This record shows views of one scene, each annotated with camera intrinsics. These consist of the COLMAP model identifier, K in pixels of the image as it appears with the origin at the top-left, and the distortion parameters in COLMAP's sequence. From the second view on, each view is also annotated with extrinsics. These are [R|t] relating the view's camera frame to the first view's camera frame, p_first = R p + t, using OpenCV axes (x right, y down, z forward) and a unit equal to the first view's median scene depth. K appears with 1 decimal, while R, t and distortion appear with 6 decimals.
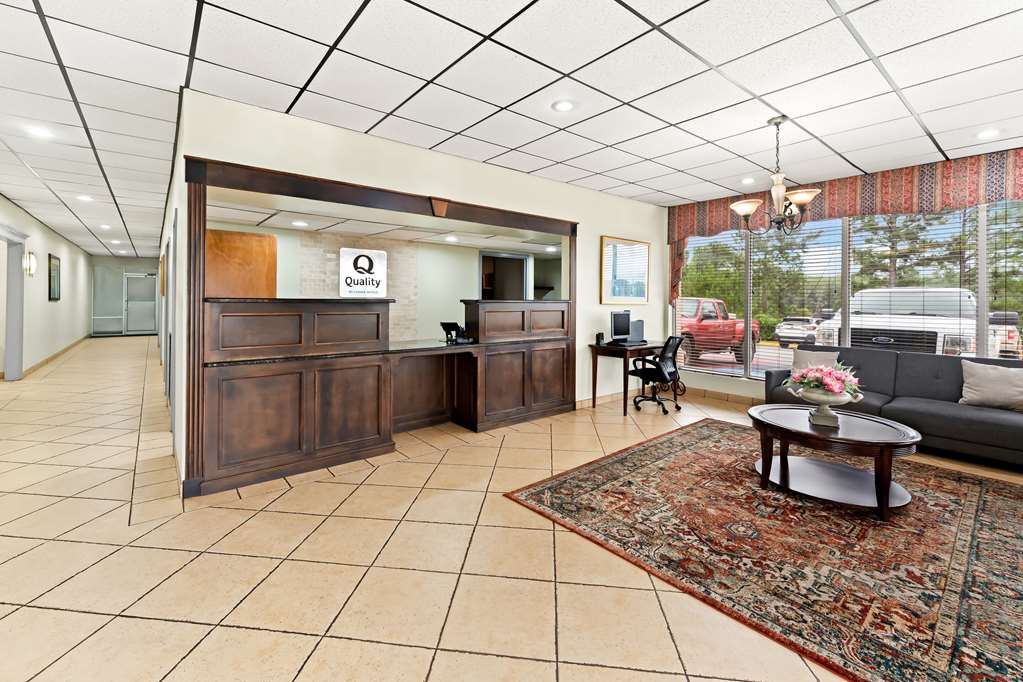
lens RADIAL K [[439.5, 0, 508.8], [0, 439.5, 298.0], [0, 0, 1]] dist [0.001656, 0.000074]
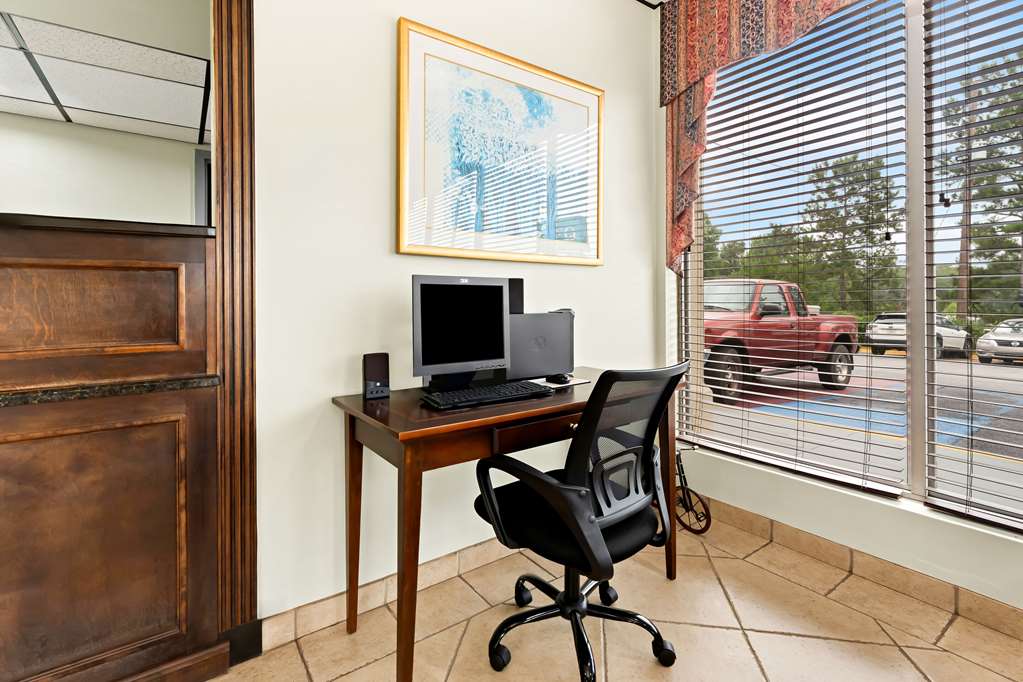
lens RADIAL K [[479.1, 0, 514.9], [0, 479.1, 299.6], [0, 0, 1]] dist [-0.002713, -0.000364]
pose [[0.997896, -0.013349, -0.063438, 0.304160], [0.013493, 0.999907, 0.001834, 0.044151], [0.063408, -0.002686, 0.997984, 0.682331]]
